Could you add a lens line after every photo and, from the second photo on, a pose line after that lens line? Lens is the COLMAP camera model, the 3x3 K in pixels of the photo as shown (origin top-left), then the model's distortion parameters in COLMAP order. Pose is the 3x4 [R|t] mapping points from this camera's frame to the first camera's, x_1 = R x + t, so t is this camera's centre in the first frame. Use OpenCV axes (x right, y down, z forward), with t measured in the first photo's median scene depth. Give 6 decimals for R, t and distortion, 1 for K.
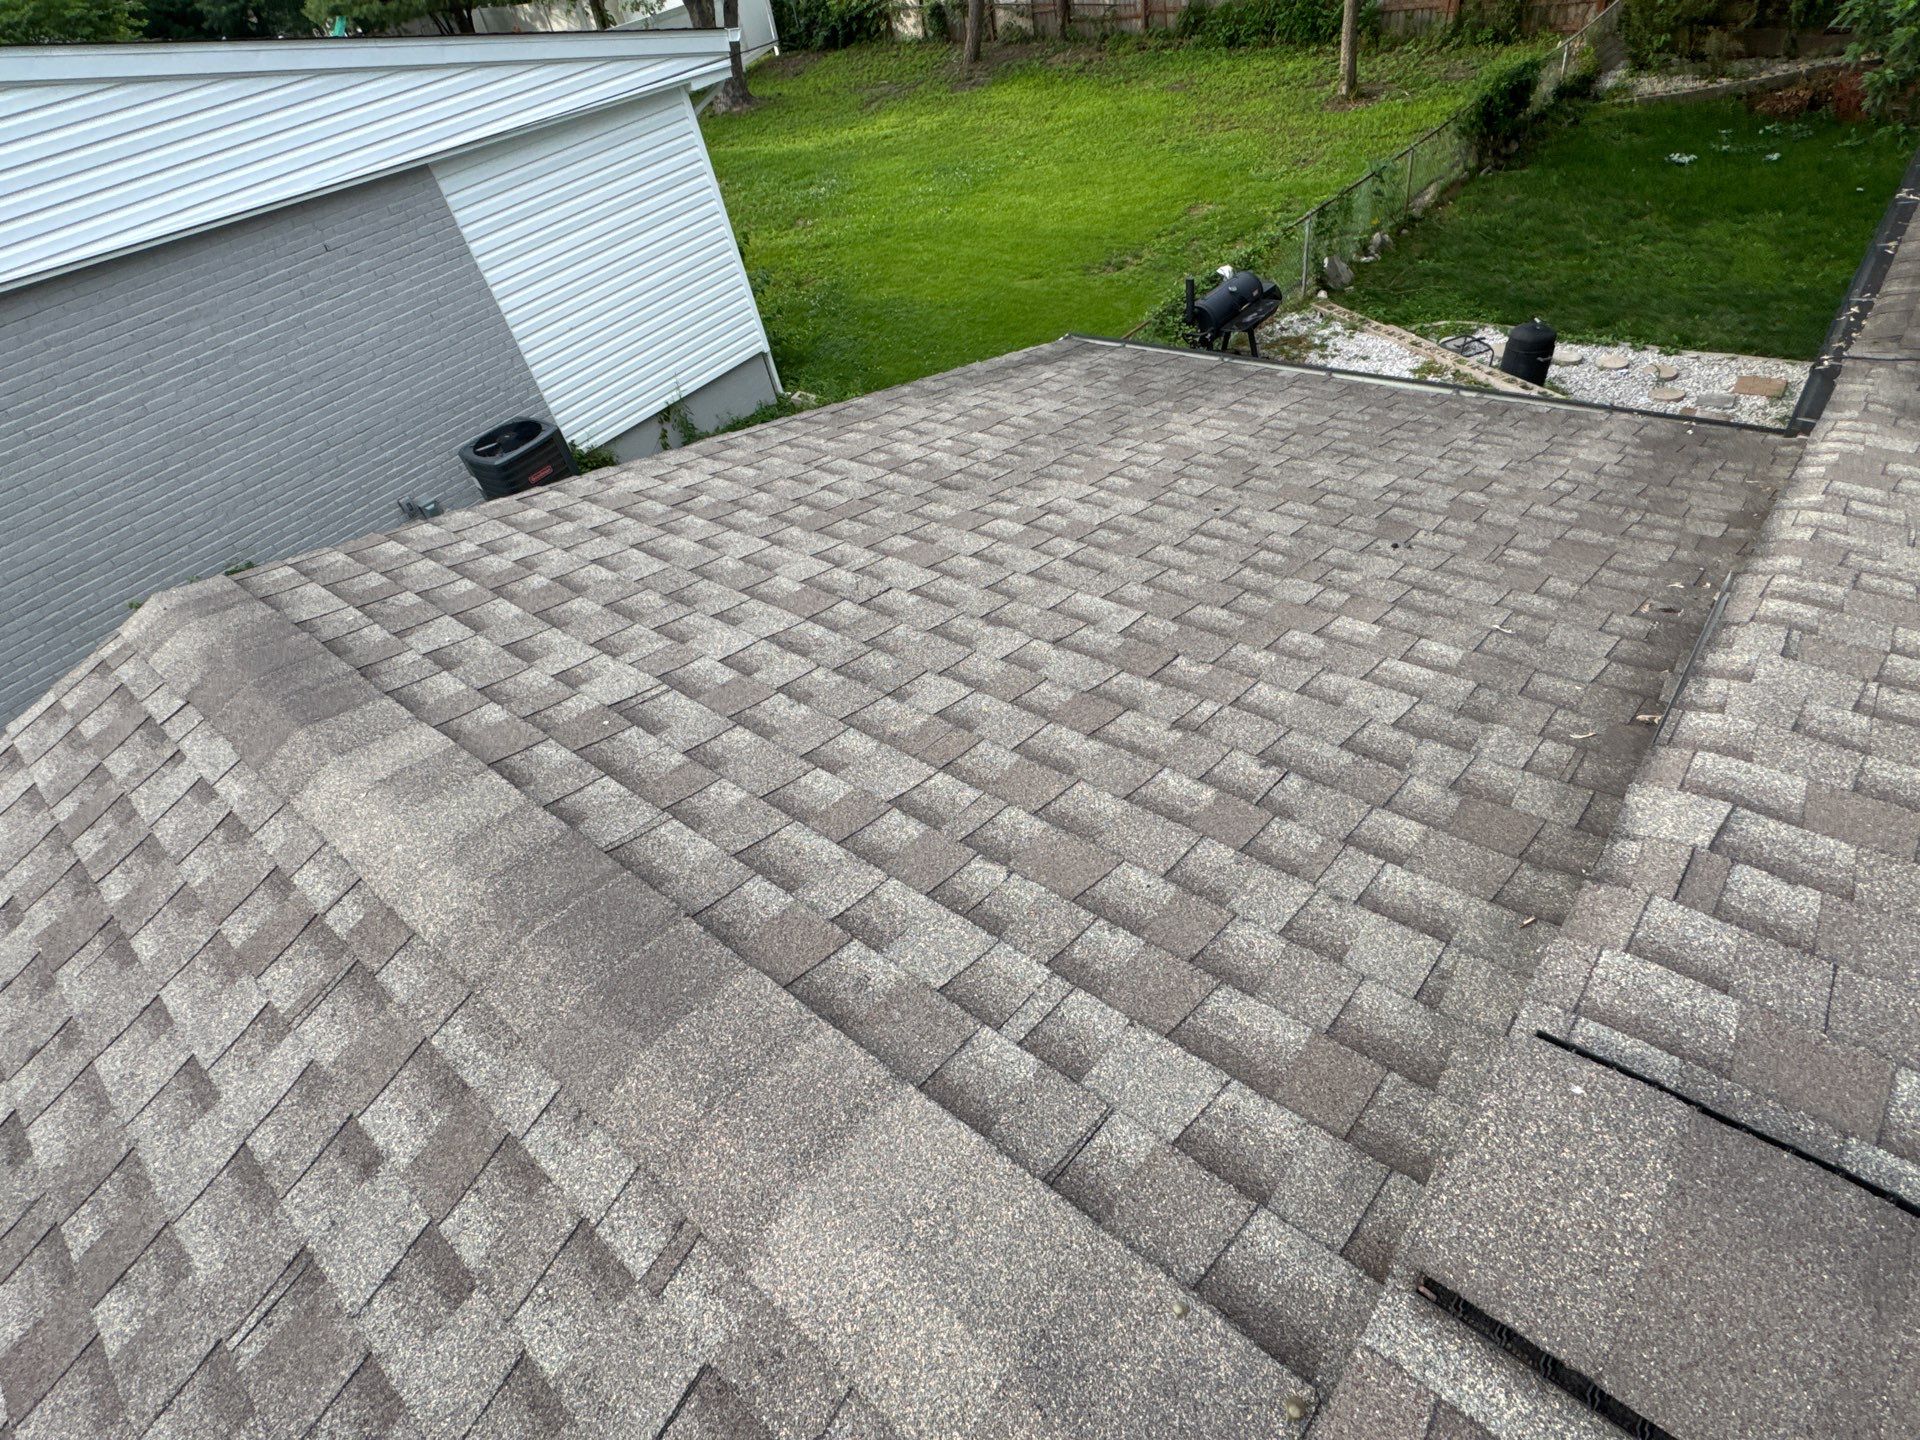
lens RADIAL K [[980.3, 0, 959.2], [0, 980.3, 721.7], [0, 0, 1]] dist [0.000263, 0.000577]
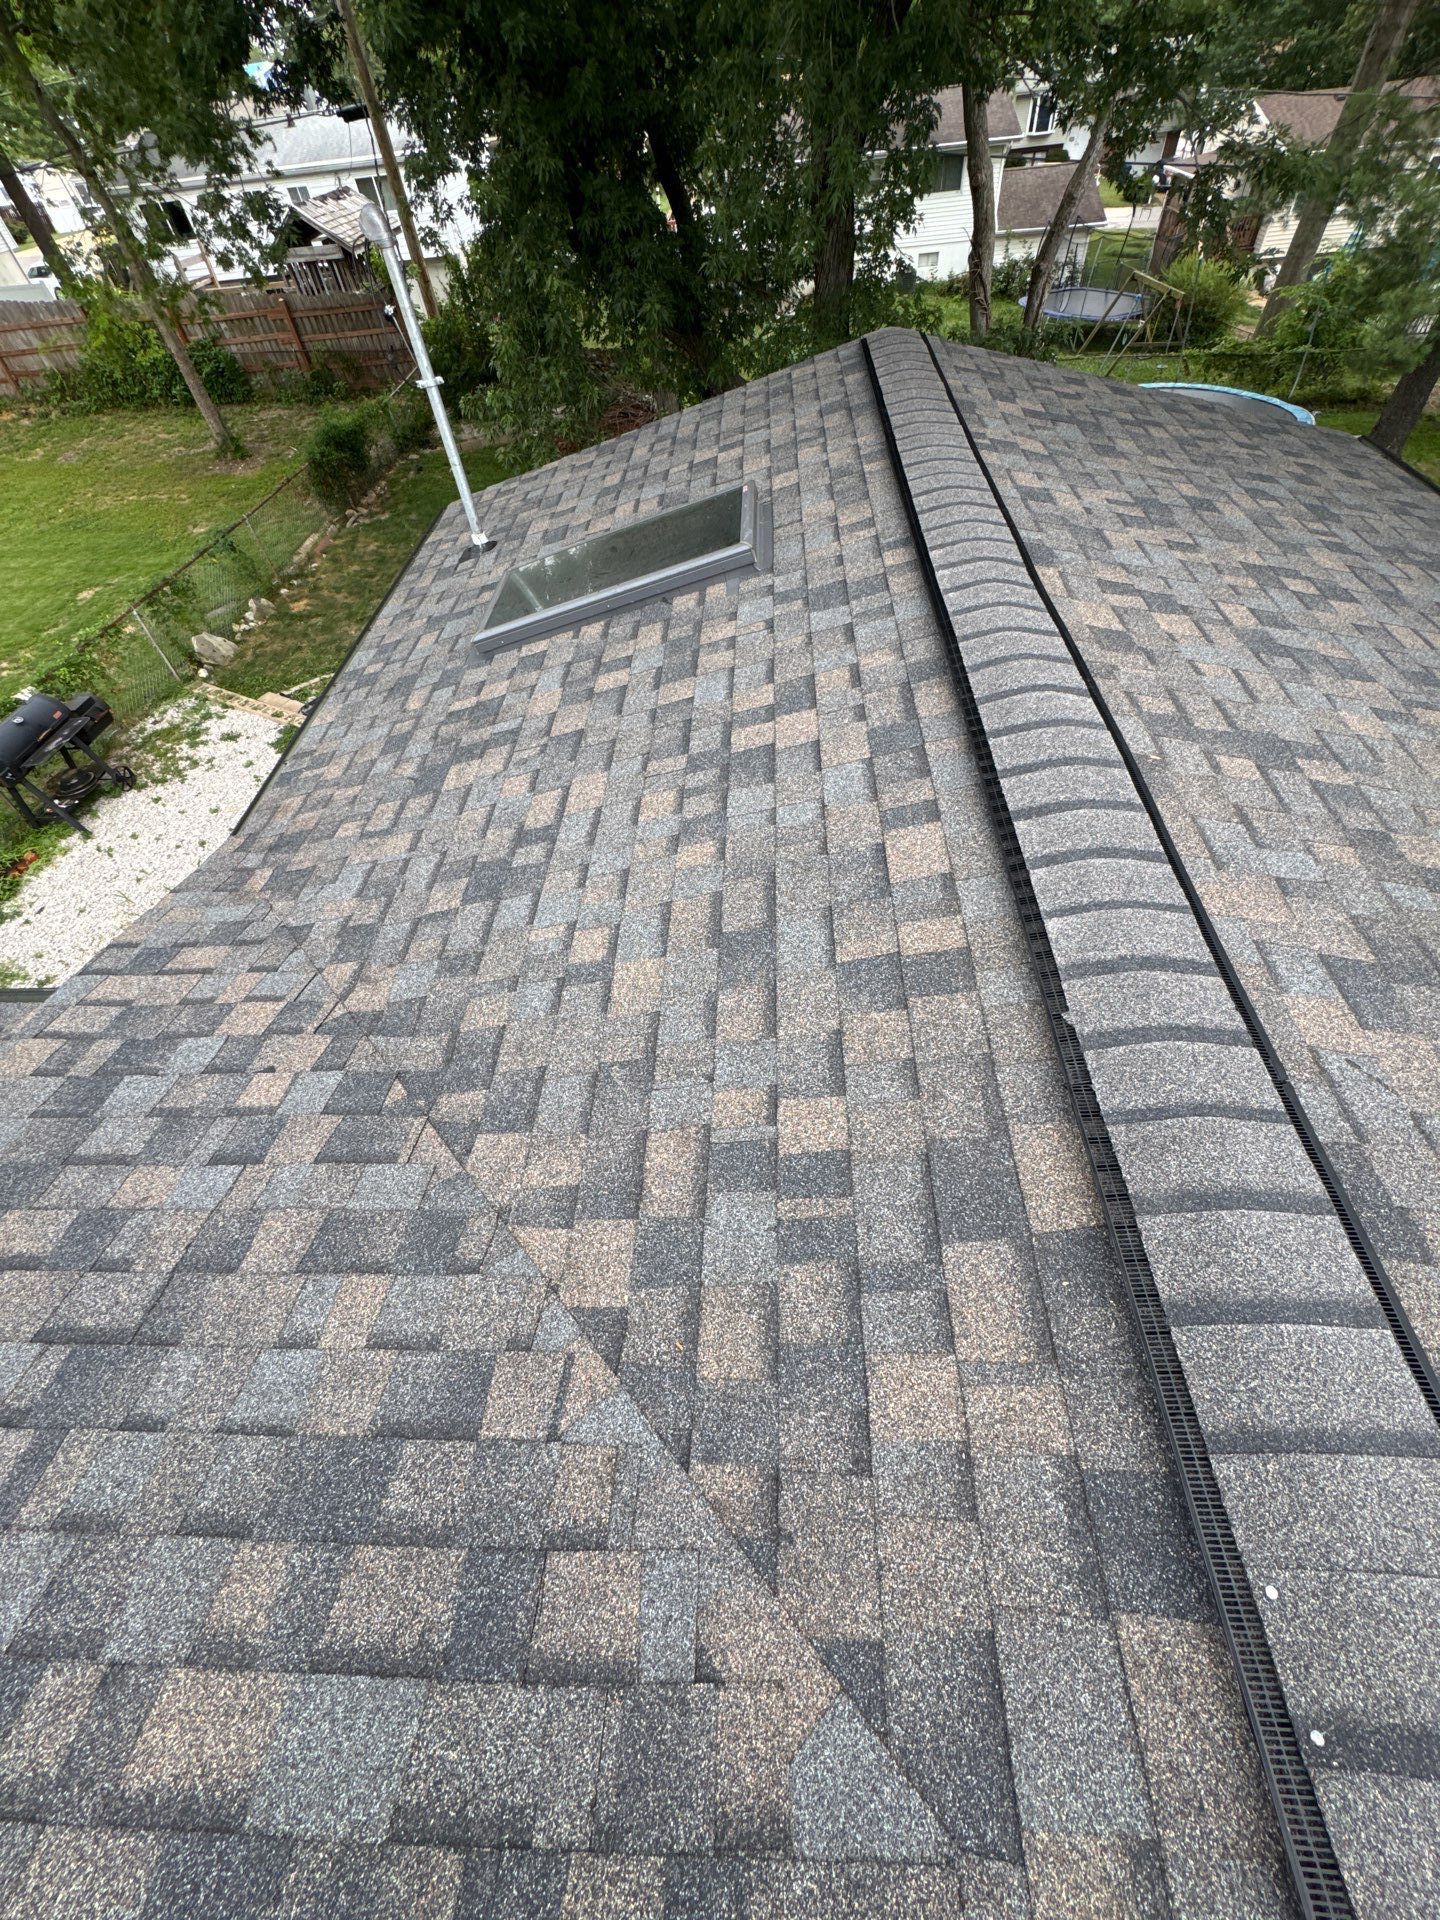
lens RADIAL K [[763.7, 0, 719.1], [0, 763.7, 957.6], [0, 0, 1]] dist [-0.002486, 0.000684]
pose [[0.787850, -0.396402, 0.471337, 1.217811], [0.370861, 0.916367, 0.150777, -0.288054], [-0.491686, 0.056010, 0.868970, 0.108369]]
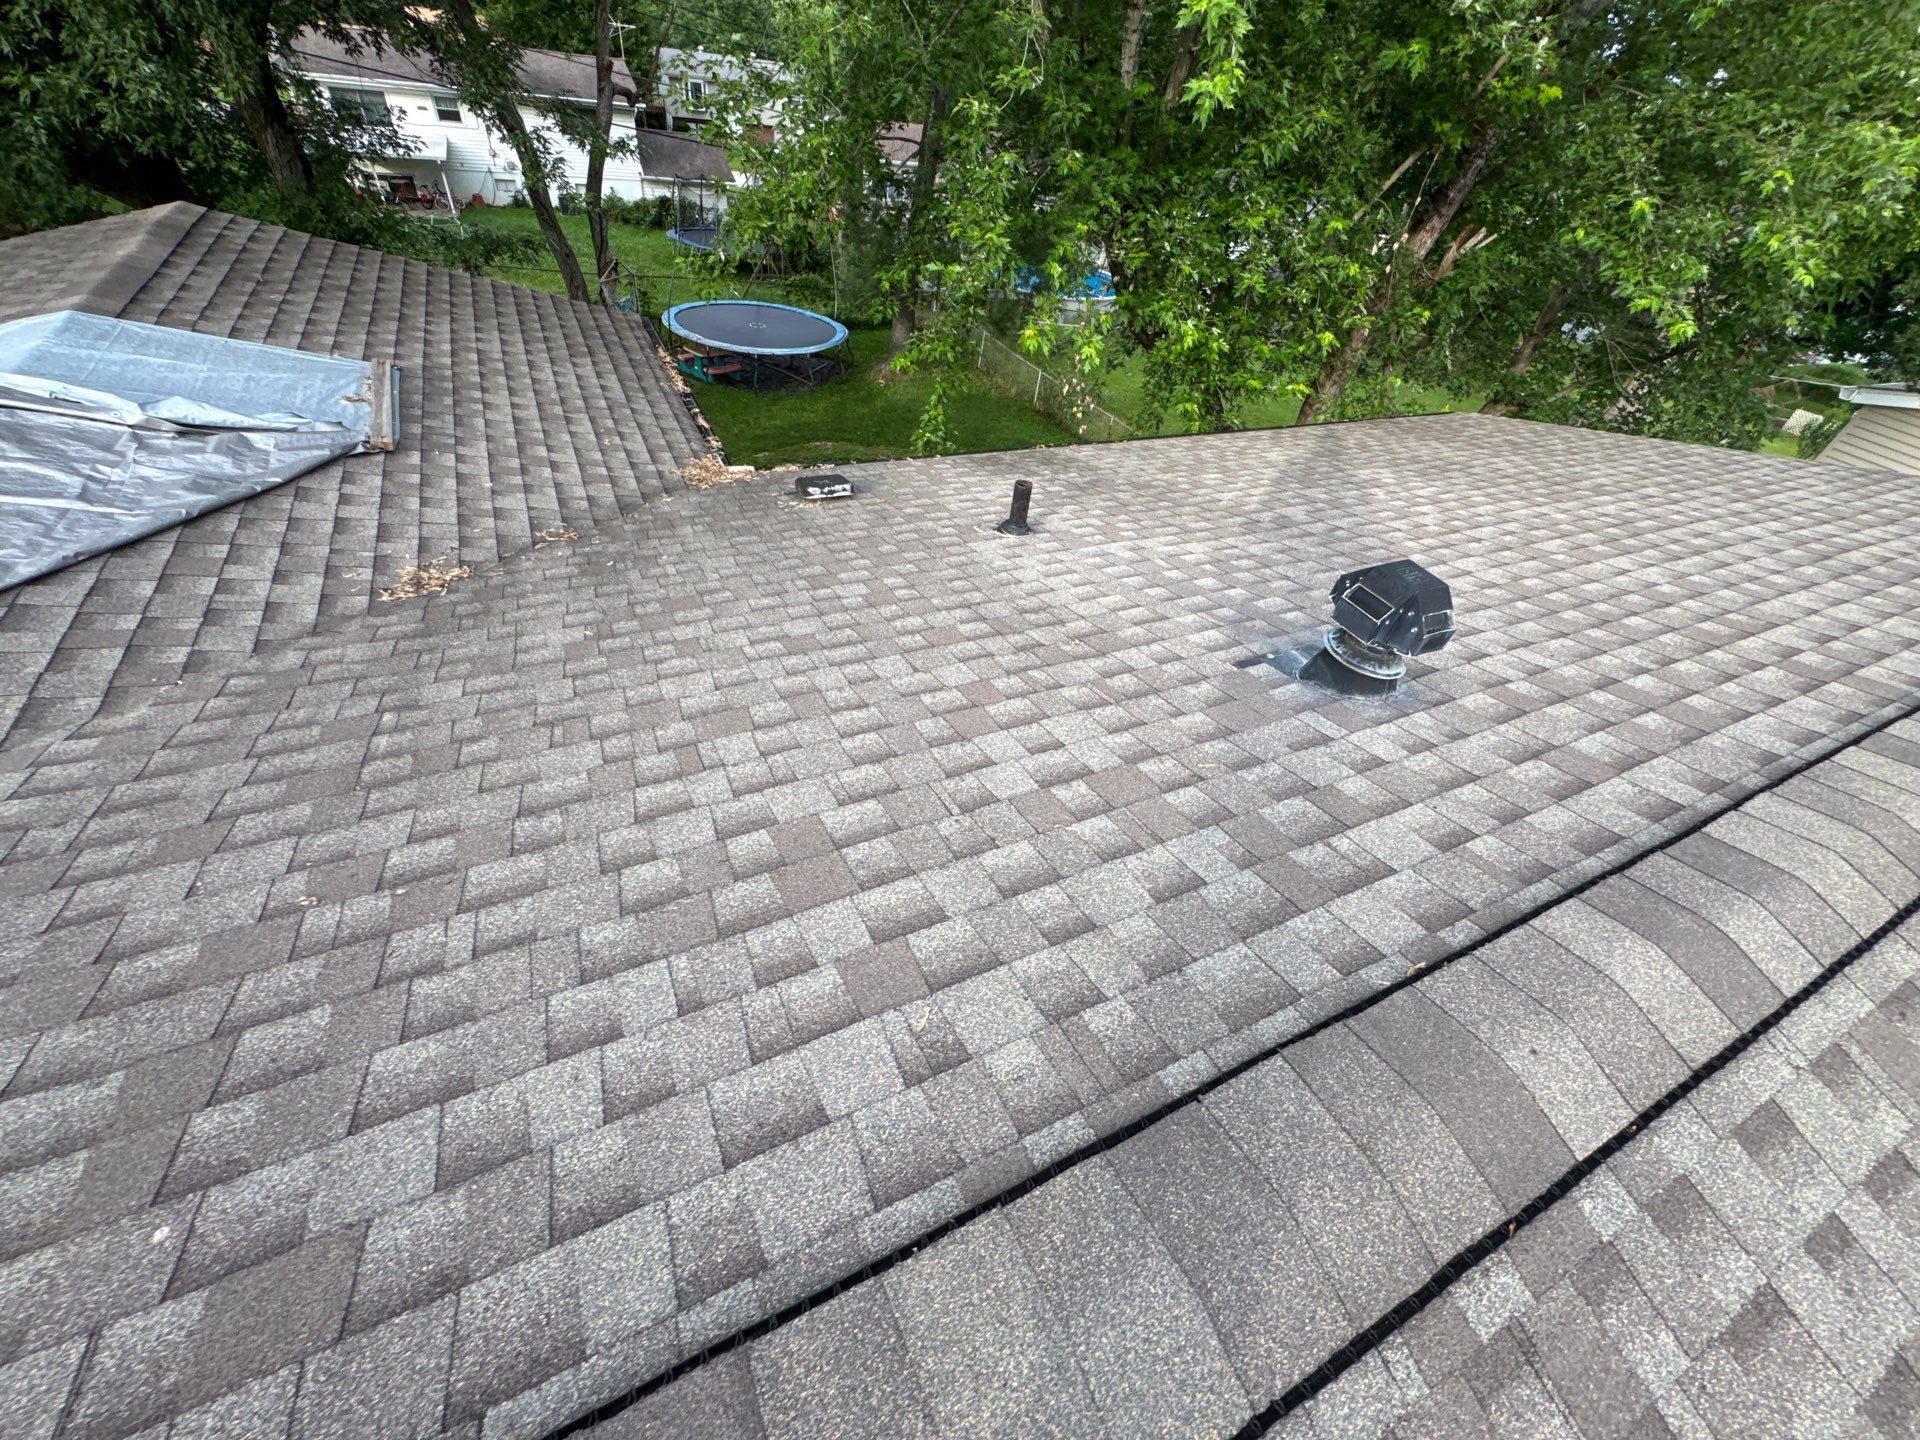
lens RADIAL K [[763.7, 0, 956.2], [0, 763.7, 722.2], [0, 0, 1]] dist [-0.002486, 0.000684]
pose [[0.380844, -0.434598, 0.816139, 1.387152], [0.476960, 0.848498, 0.229261, 0.445476], [-0.792128, 0.301952, 0.530431, -0.870538]]
